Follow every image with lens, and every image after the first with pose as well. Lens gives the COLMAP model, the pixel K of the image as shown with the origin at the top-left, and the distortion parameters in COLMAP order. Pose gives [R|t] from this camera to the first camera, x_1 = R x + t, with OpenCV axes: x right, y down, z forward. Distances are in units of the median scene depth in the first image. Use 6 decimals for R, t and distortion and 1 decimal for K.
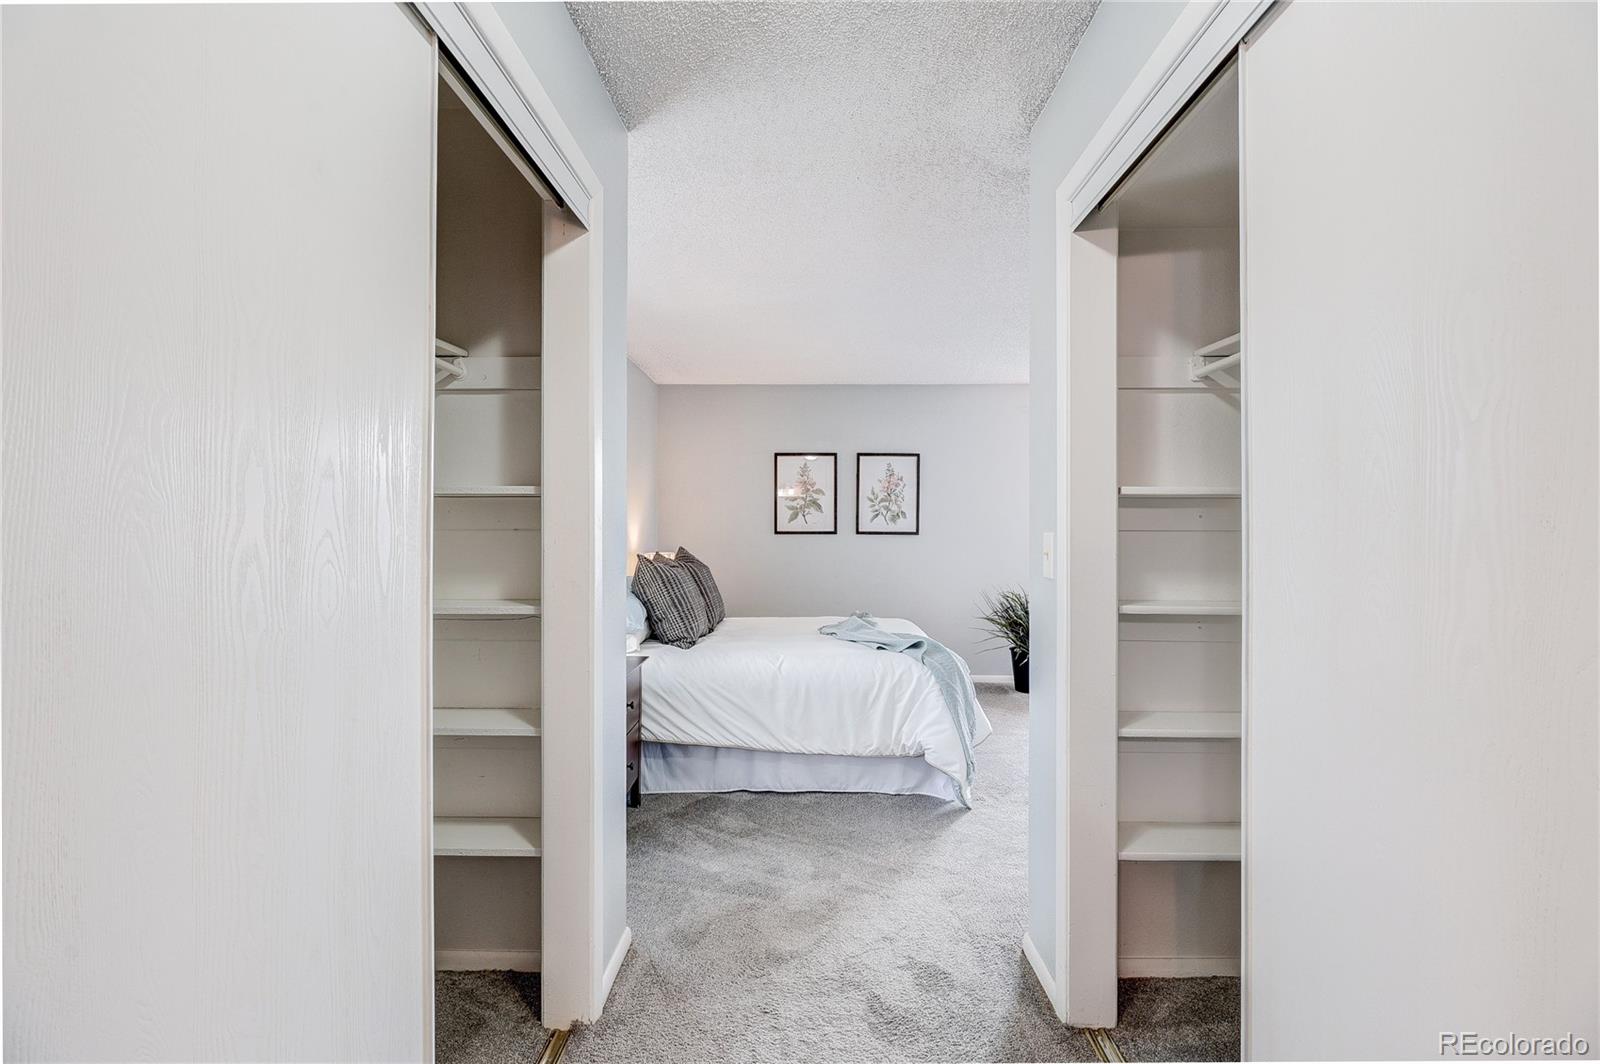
lens RADIAL K [[737.9, 0, 803.0], [0, 737.9, 530.7], [0, 0, 1]] dist [-0.001235, 0.000162]
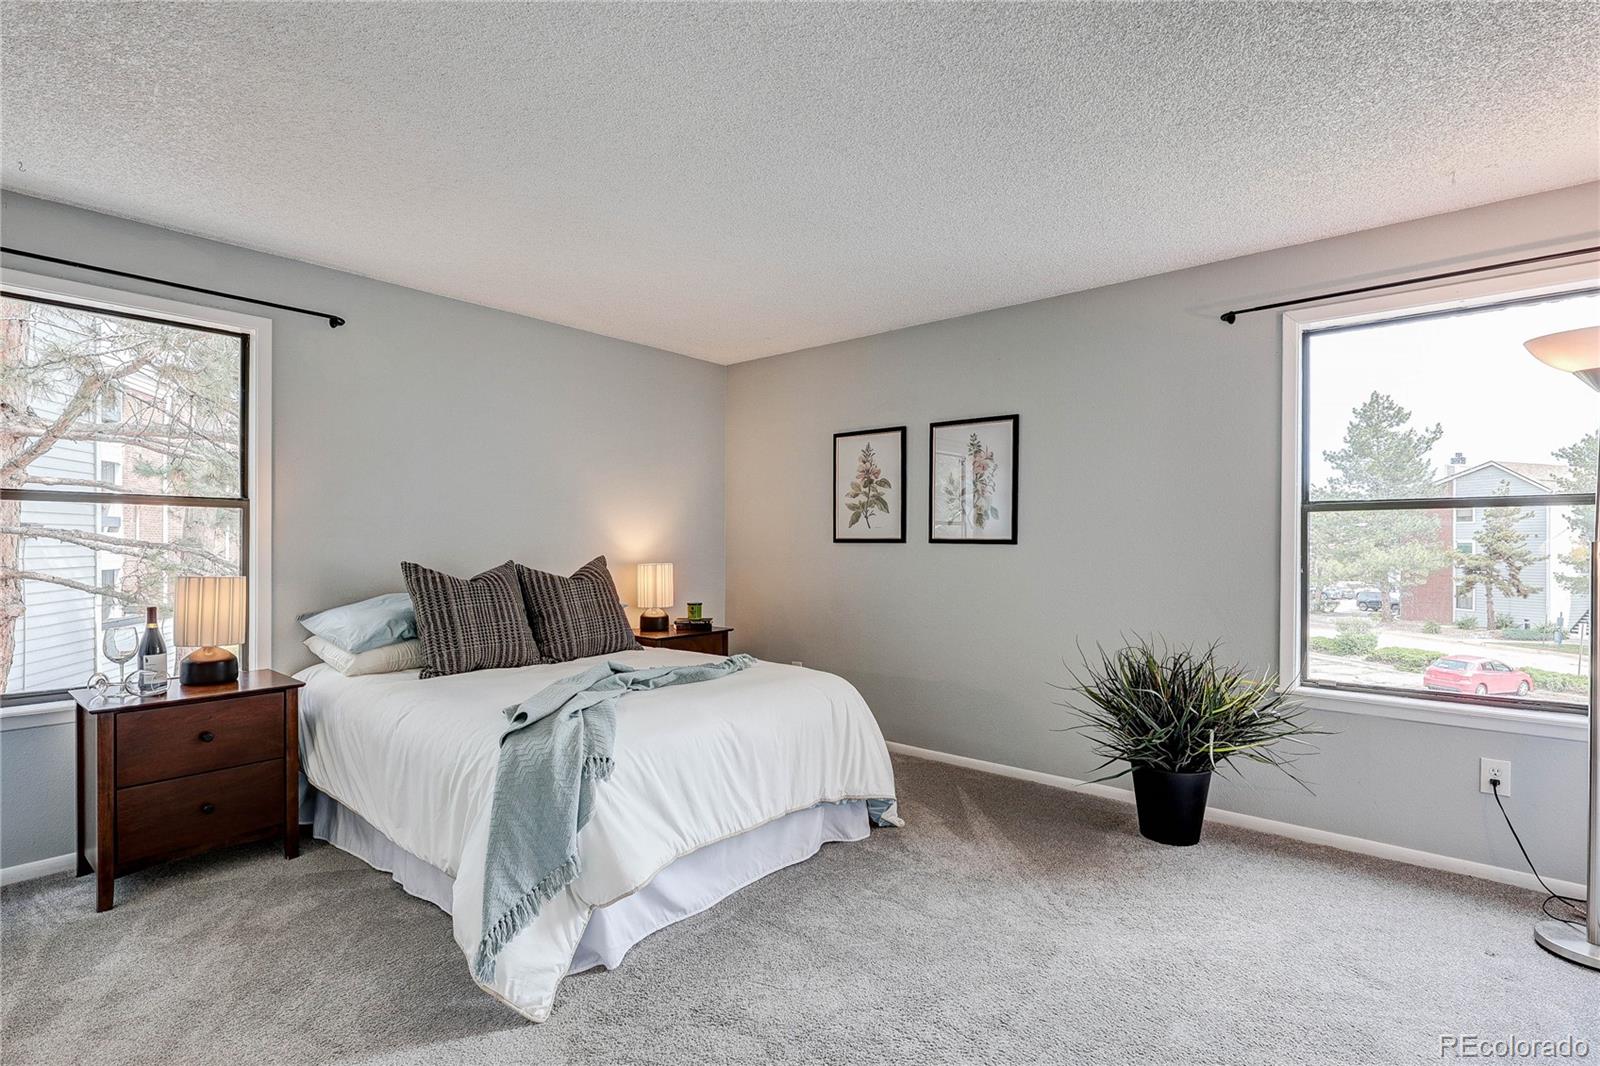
lens RADIAL K [[756.4, 0, 796.4], [0, 756.4, 548.6], [0, 0, 1]] dist [-0.001334, -0.000241]
pose [[0.764835, 0.008426, -0.644171, 0.427652], [-0.002260, 0.999943, 0.010396, 0.002832], [0.644222, -0.006495, 0.764811, 0.387410]]
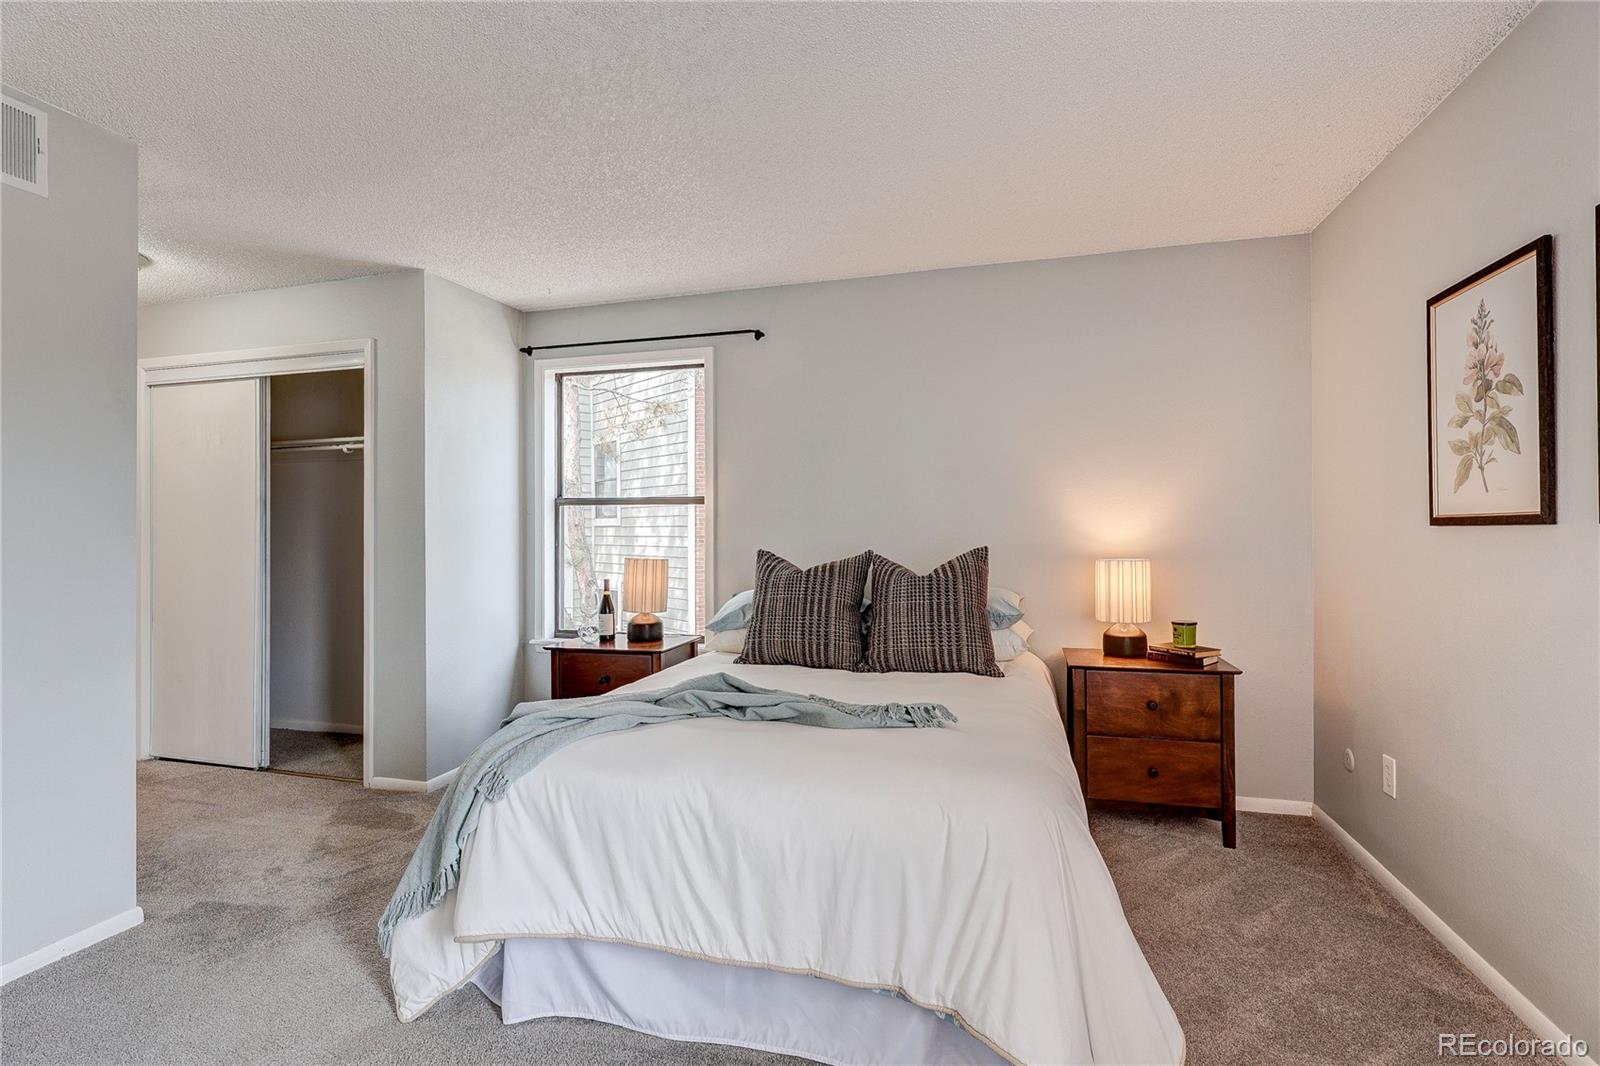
lens RADIAL K [[753.4, 0, 801.6], [0, 753.4, 532.5], [0, 0, 1]] dist [-0.002902, -0.000417]
pose [[-0.266271, 0.002962, -0.963894, 0.397918], [0.007928, 0.999968, 0.000883, 0.005442], [0.963866, -0.007407, -0.266286, 0.800904]]
